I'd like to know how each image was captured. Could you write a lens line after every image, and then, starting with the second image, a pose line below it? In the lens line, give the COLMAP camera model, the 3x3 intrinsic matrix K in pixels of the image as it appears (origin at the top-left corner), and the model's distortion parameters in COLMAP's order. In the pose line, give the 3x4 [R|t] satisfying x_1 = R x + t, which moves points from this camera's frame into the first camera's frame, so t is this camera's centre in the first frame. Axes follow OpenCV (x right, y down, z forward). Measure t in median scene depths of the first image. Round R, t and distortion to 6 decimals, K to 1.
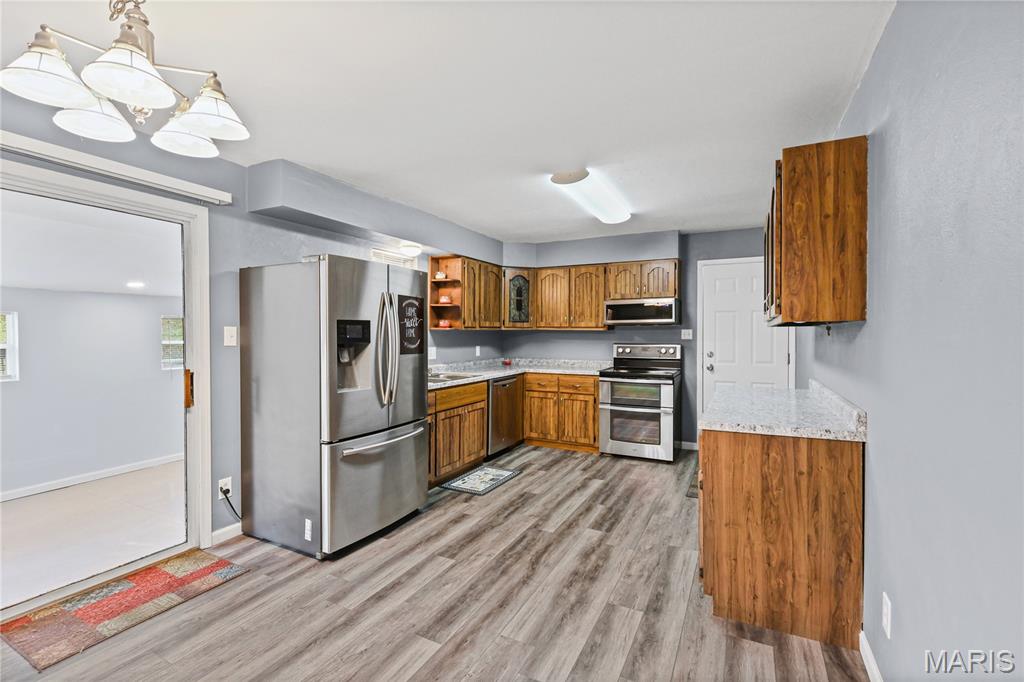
lens RADIAL K [[455.8, 0, 513.4], [0, 455.8, 338.1], [0, 0, 1]] dist [0.010788, 0.000613]
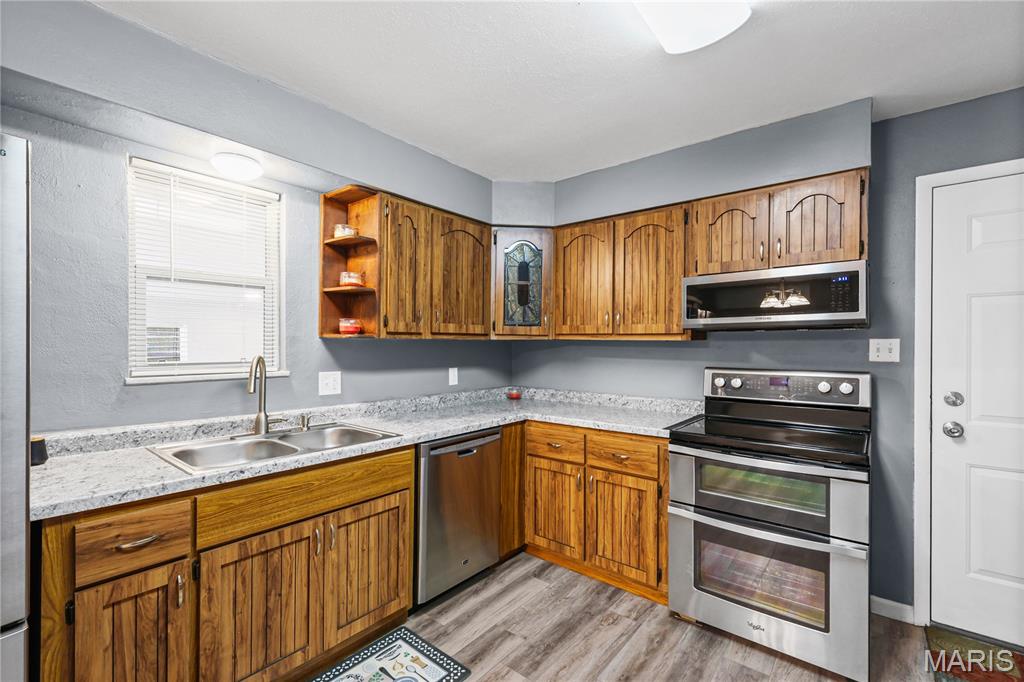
lens RADIAL K [[455.8, 0, 508.6], [0, 455.8, 345.6], [0, 0, 1]] dist [0.010788, 0.000613]
pose [[0.978317, 0.004767, -0.207057, 0.125943], [-0.007341, 0.999905, -0.011669, -0.005006], [0.206982, 0.012936, 0.978259, 0.521617]]
